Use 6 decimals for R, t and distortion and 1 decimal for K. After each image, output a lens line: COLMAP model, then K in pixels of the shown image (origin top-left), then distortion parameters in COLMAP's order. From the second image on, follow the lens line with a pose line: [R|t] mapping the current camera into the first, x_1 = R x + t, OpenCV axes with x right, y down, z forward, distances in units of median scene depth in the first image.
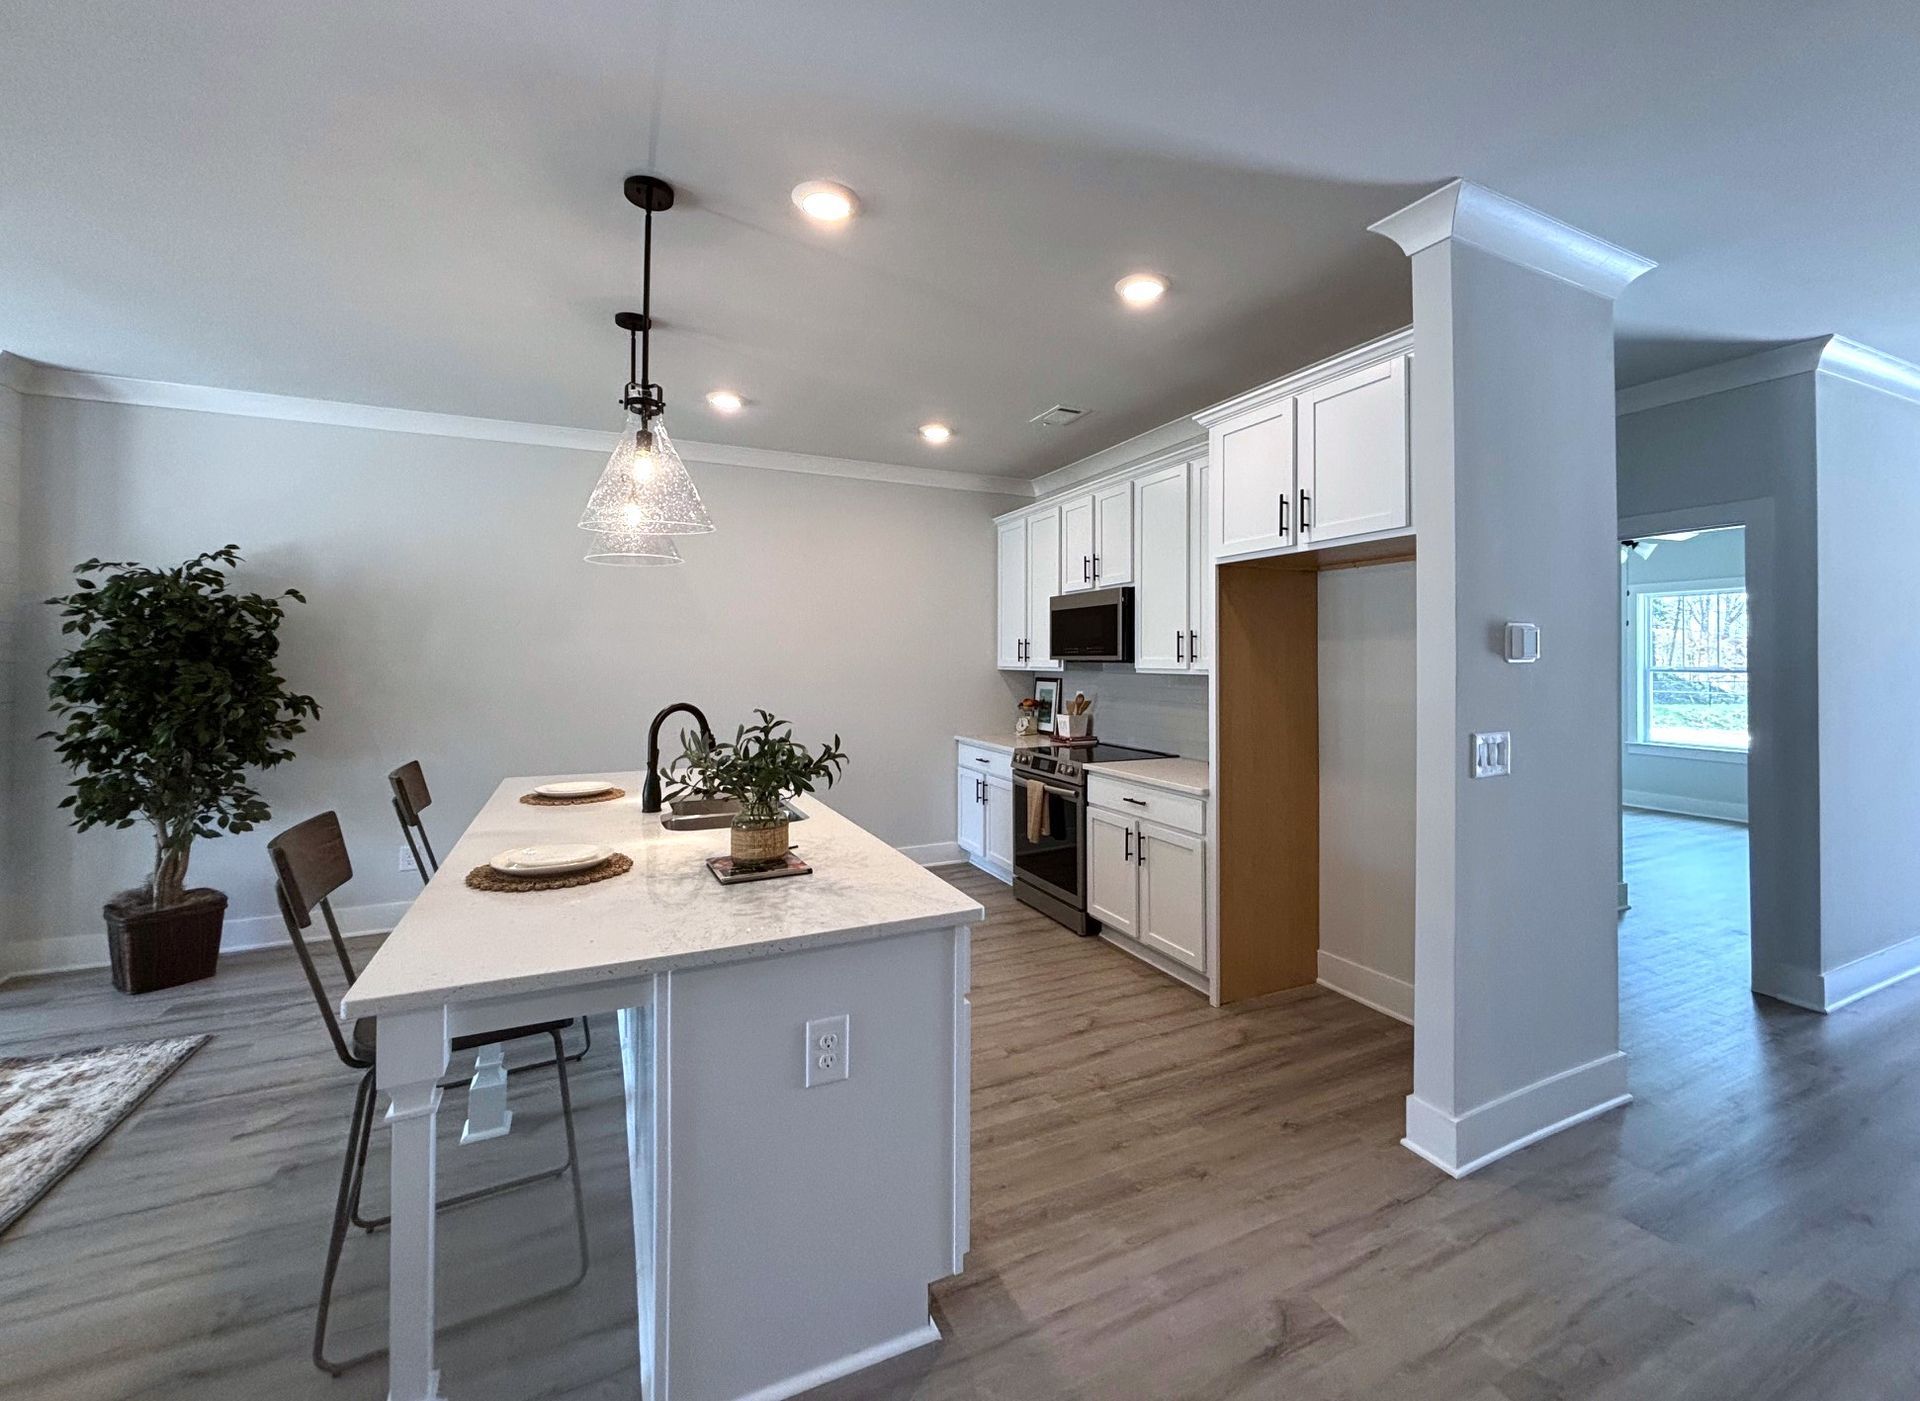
lens RADIAL K [[815.0, 0, 990.6], [0, 815.0, 651.9], [0, 0, 1]] dist [0.004821, -0.000394]
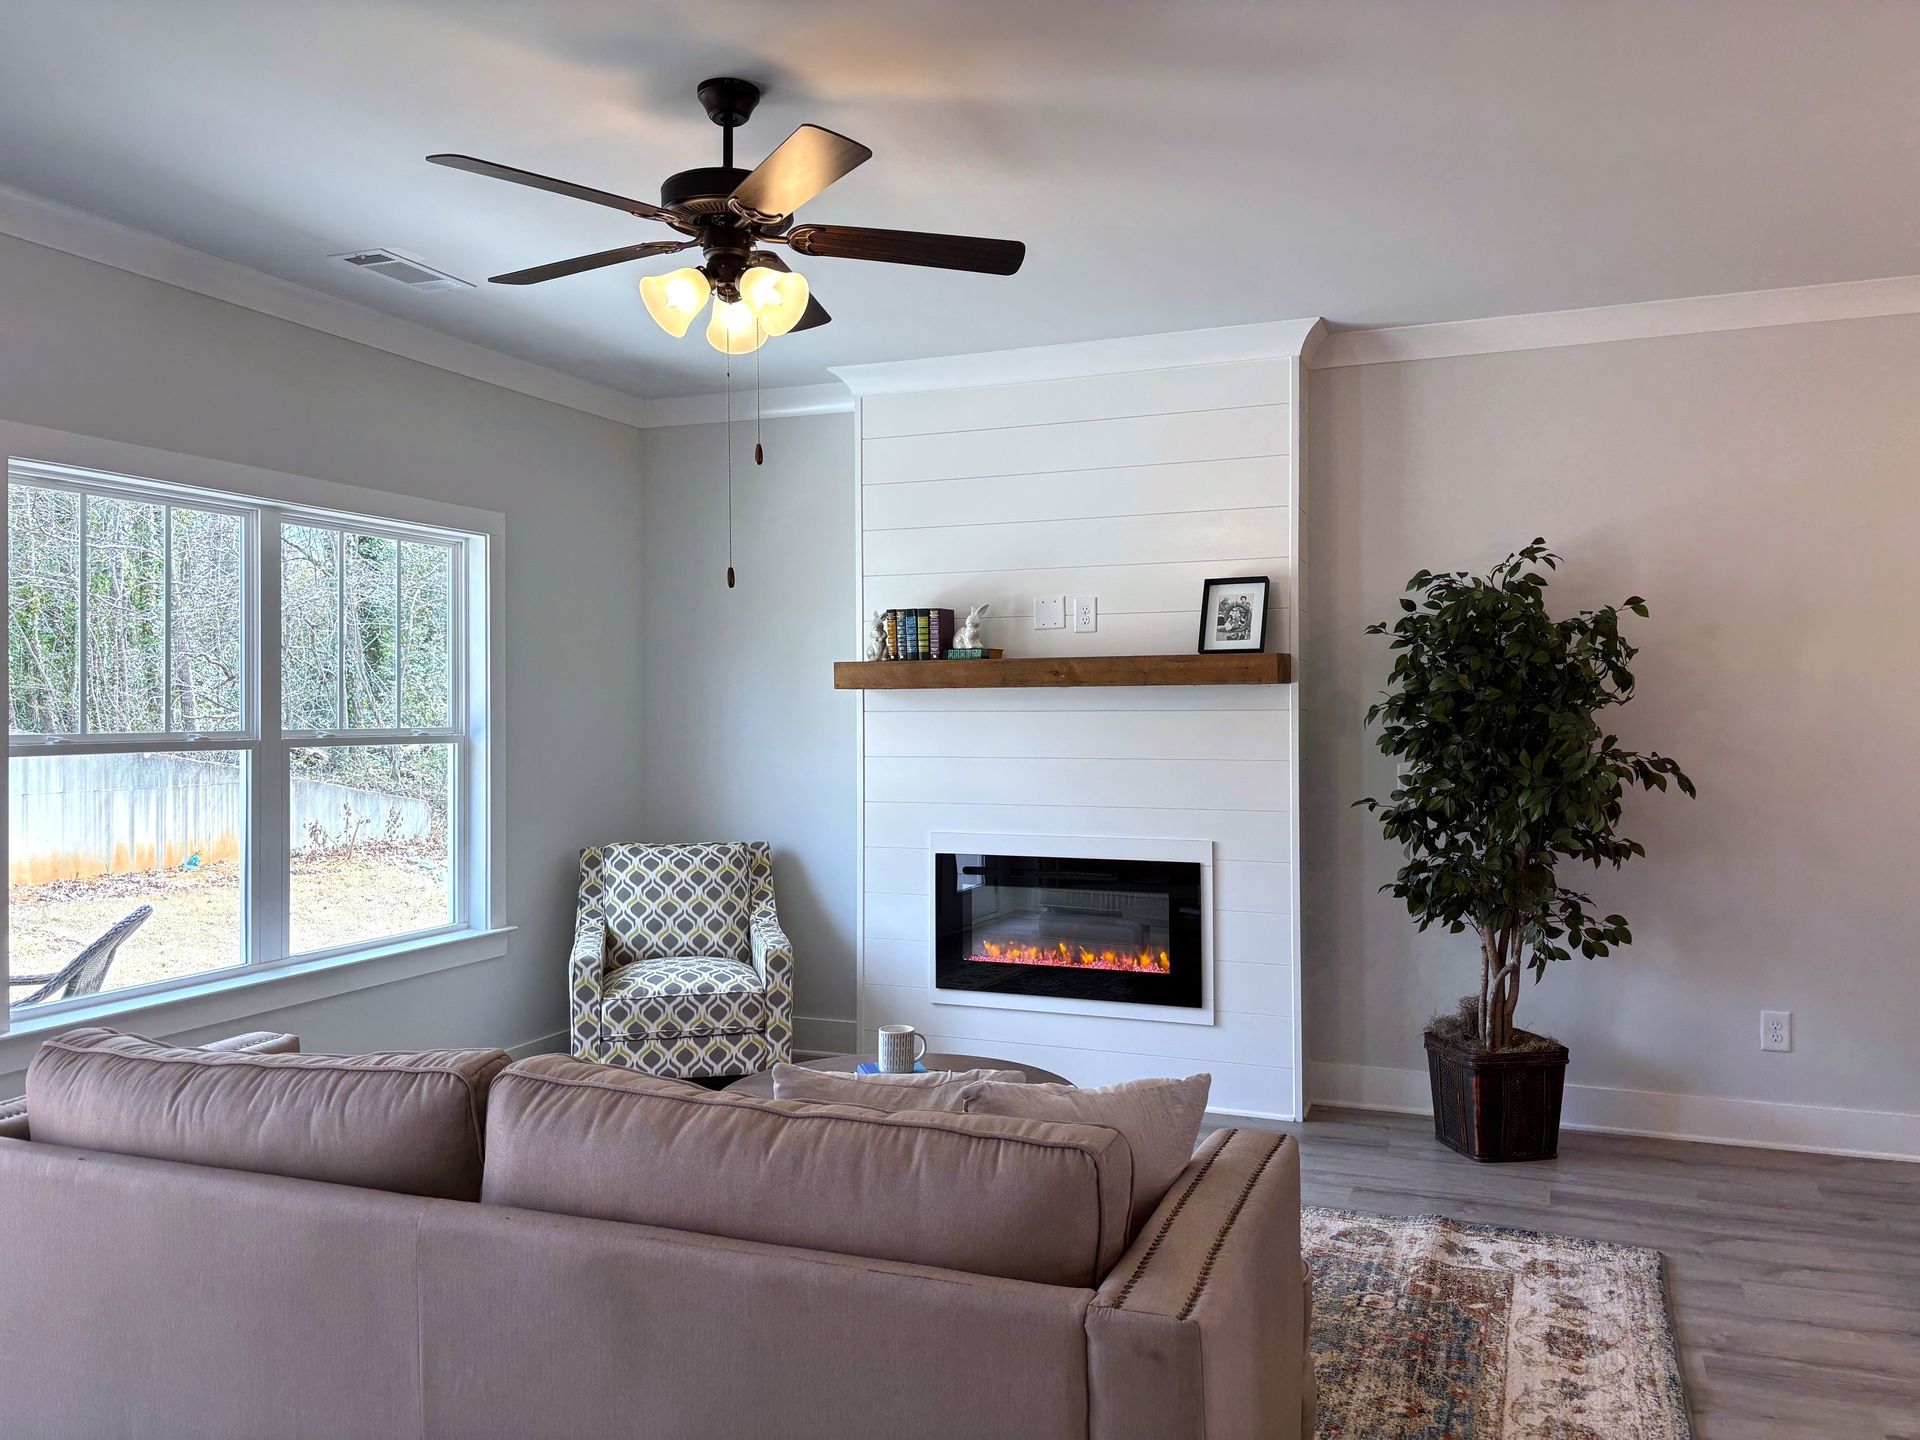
lens RADIAL K [[1450.8, 0, 962.9], [0, 1450.8, 715.8], [0, 0, 1]] dist [0.060283, -0.050774]
pose [[0.676070, -0.002704, -0.736832, -0.388624], [0.012252, 0.999896, 0.007572, 0.004016], [0.736735, -0.014147, 0.676033, -0.218986]]
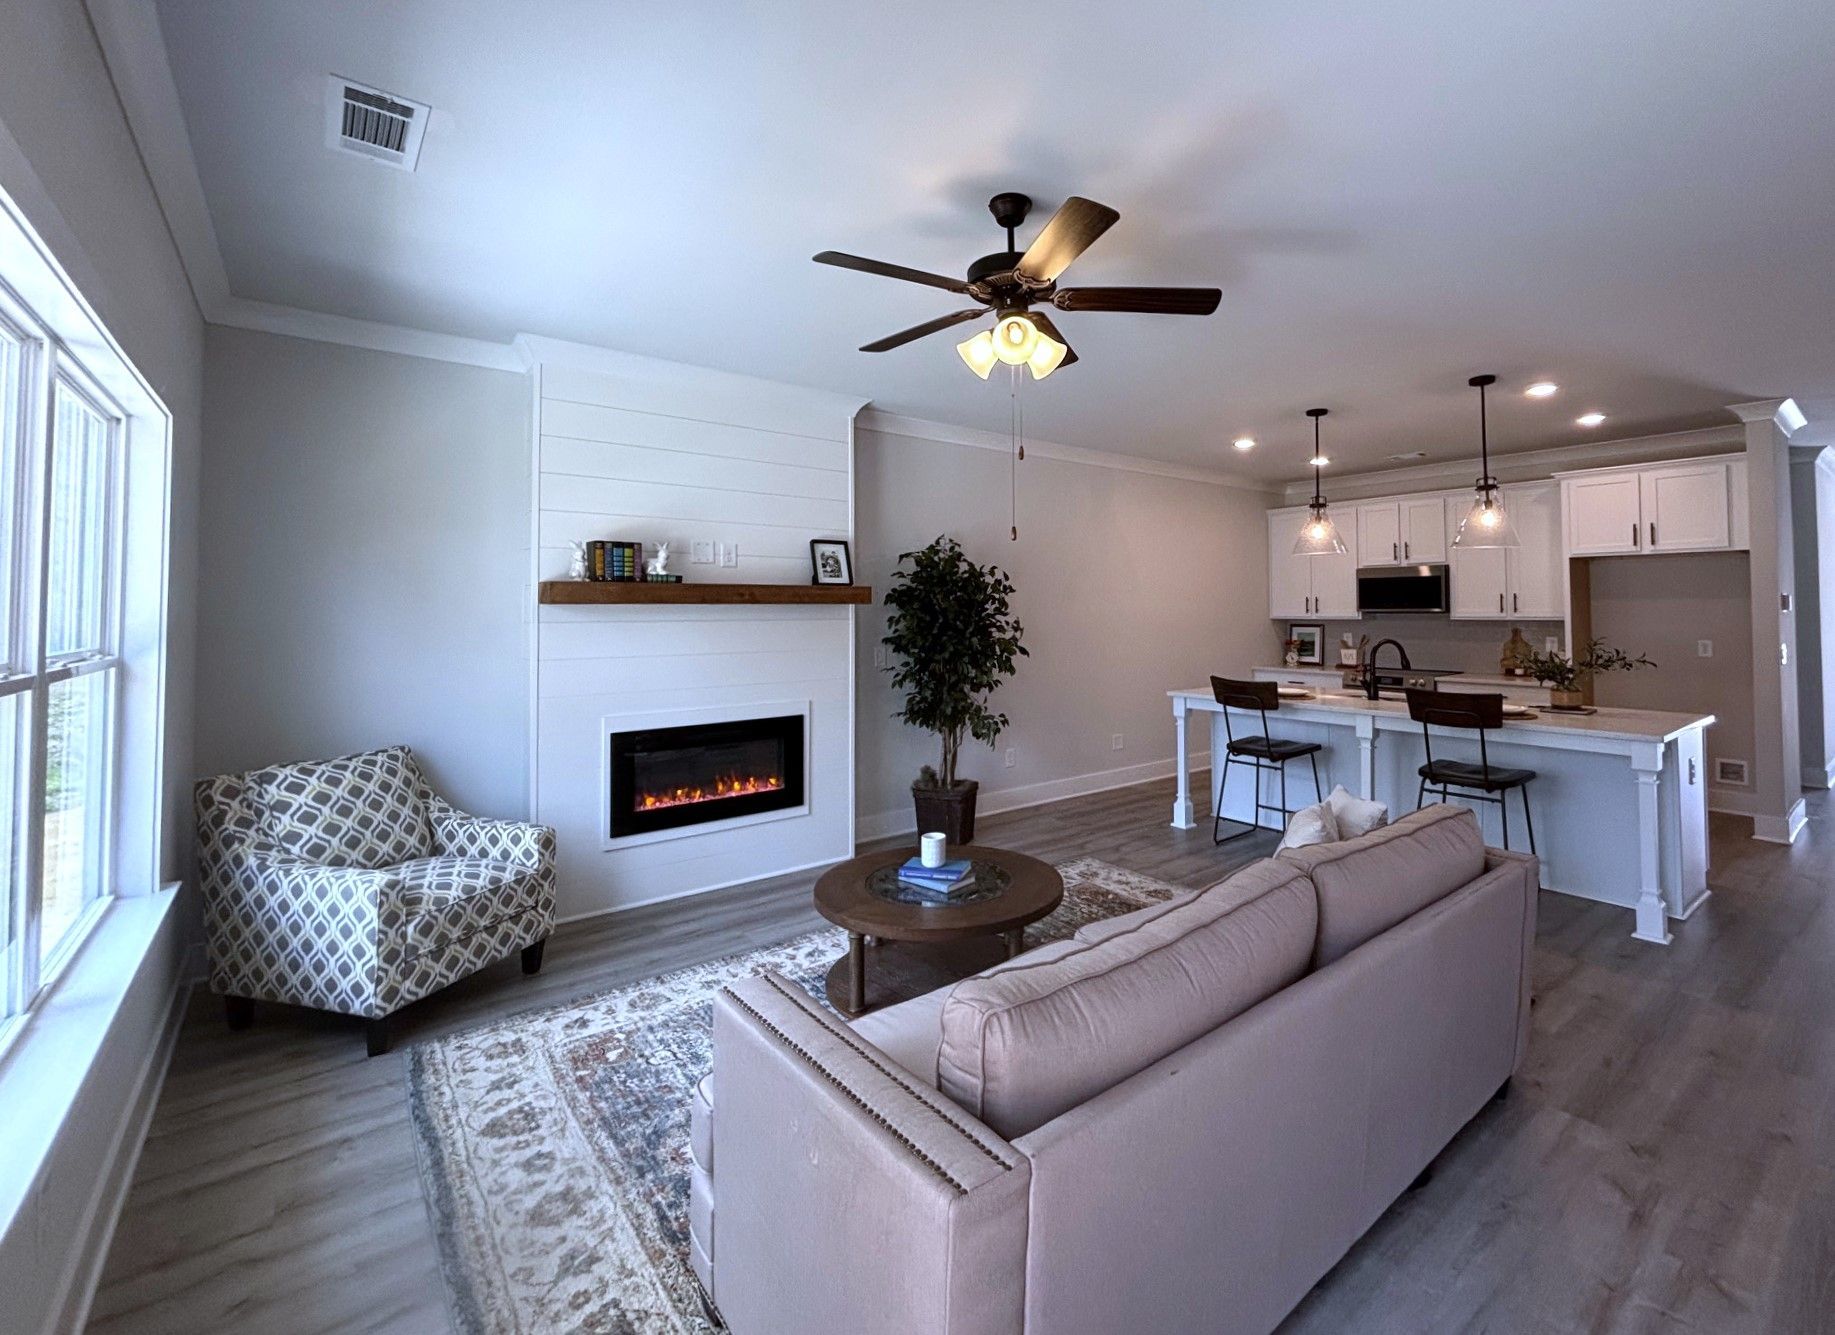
lens RADIAL K [[821.0, 0, 986.5], [0, 821.0, 586.8], [0, 0, 1]] dist [-0.001115, 0.000311]
pose [[0.971337, 0.000002, 0.237708, -1.330714], [0.004741, 0.999801, -0.019384, -0.013946], [-0.237661, 0.019955, 0.971143, -0.422339]]
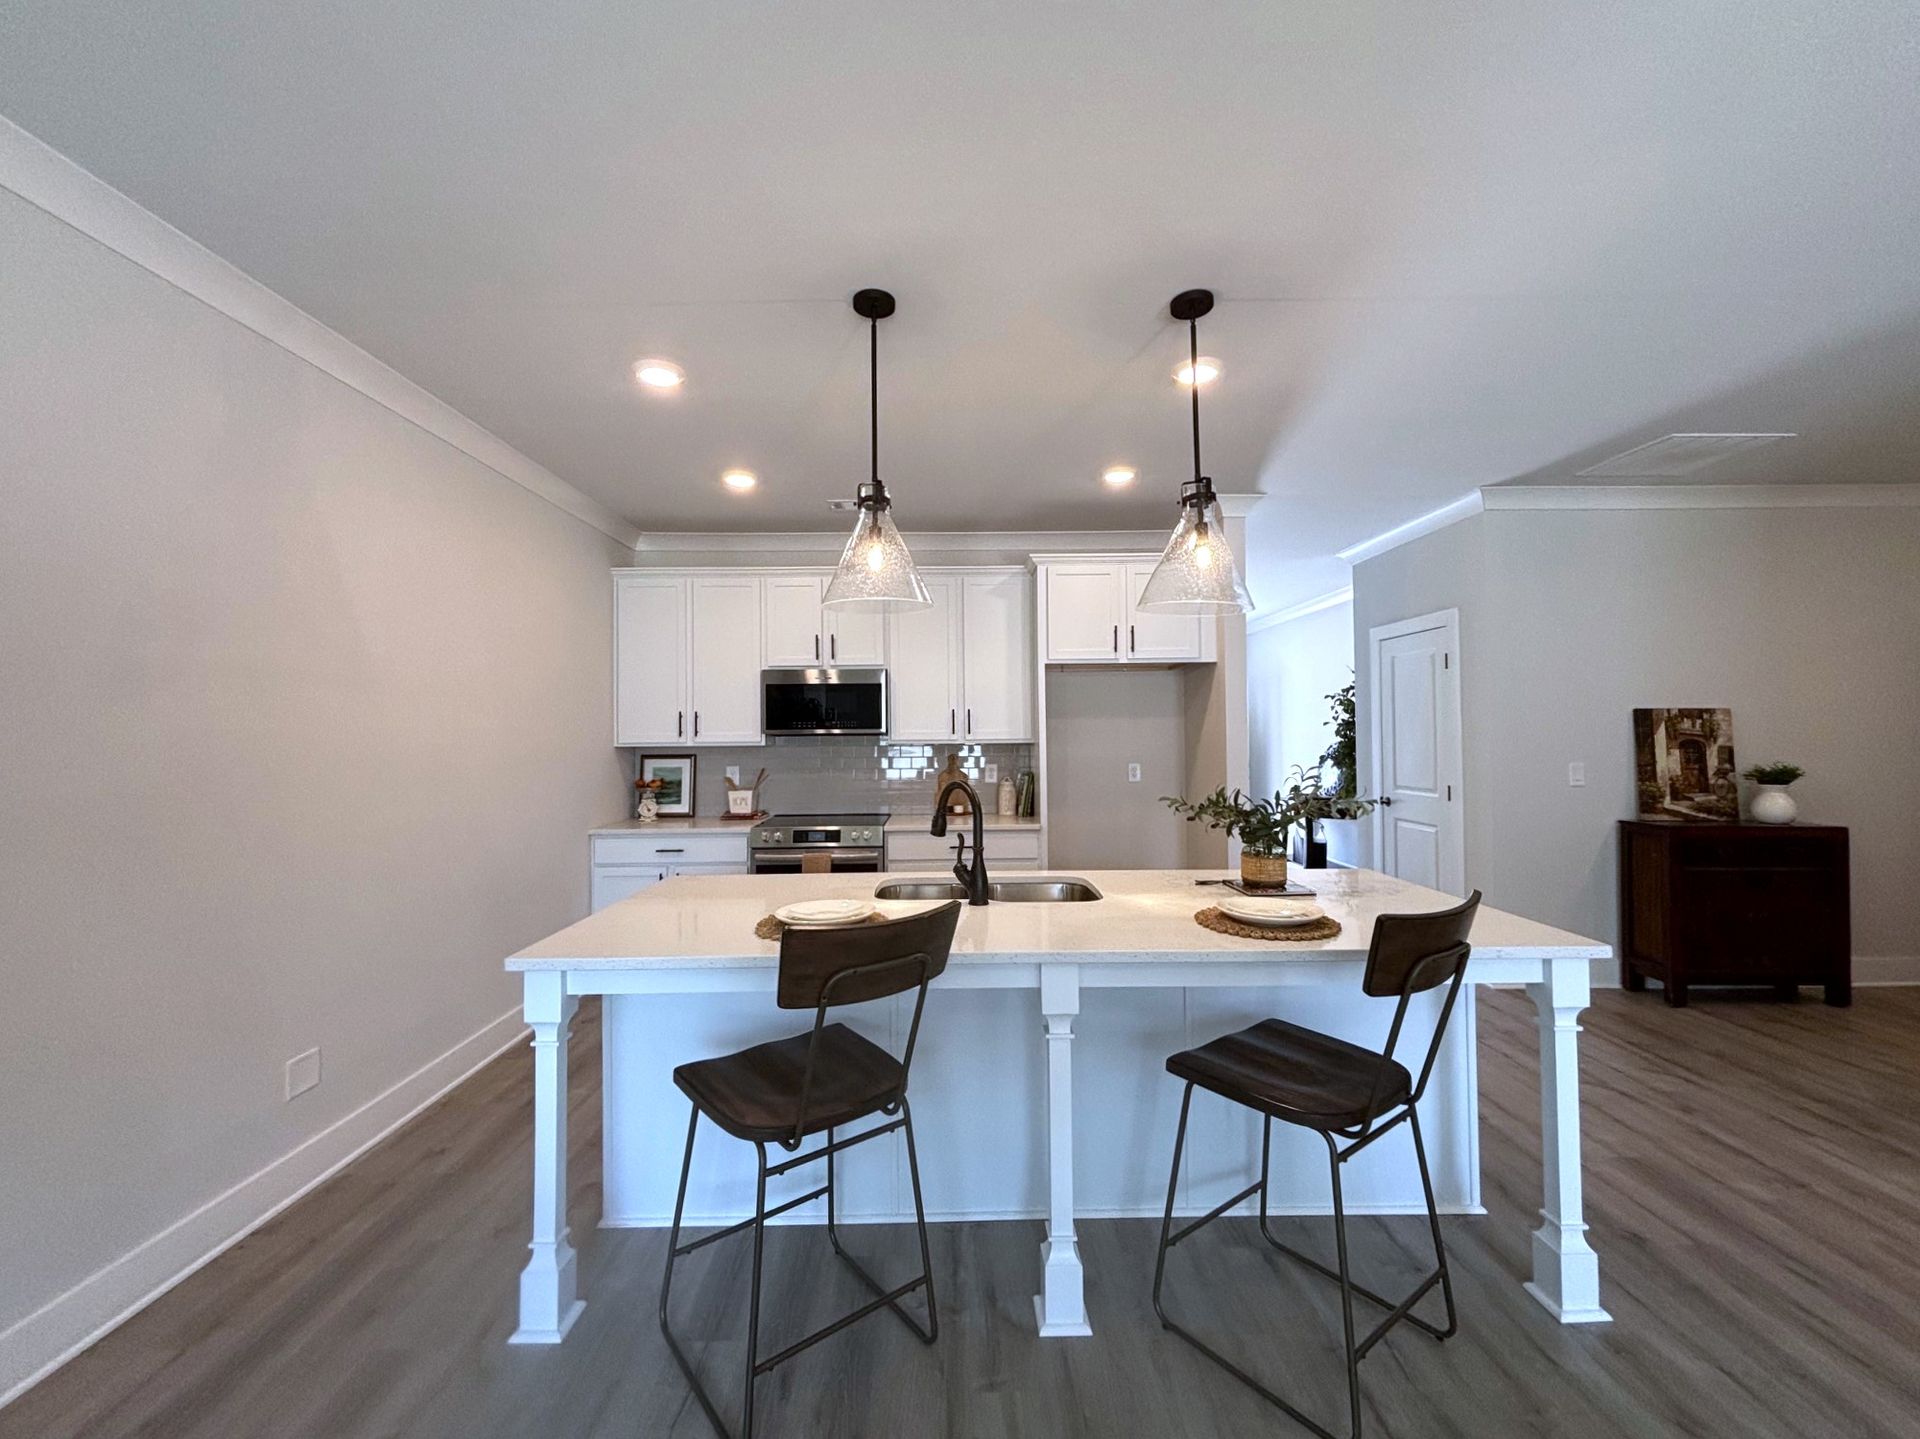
lens RADIAL K [[778.4, 0, 951.3], [0, 778.4, 728.5], [0, 0, 1]] dist [0.002939, -0.000071]
pose [[0.437423, 0.000485, 0.899256, -0.955017], [0.001022, 0.999999, -0.001037, 0.005186], [-0.899255, 0.001372, 0.437422, 0.534912]]
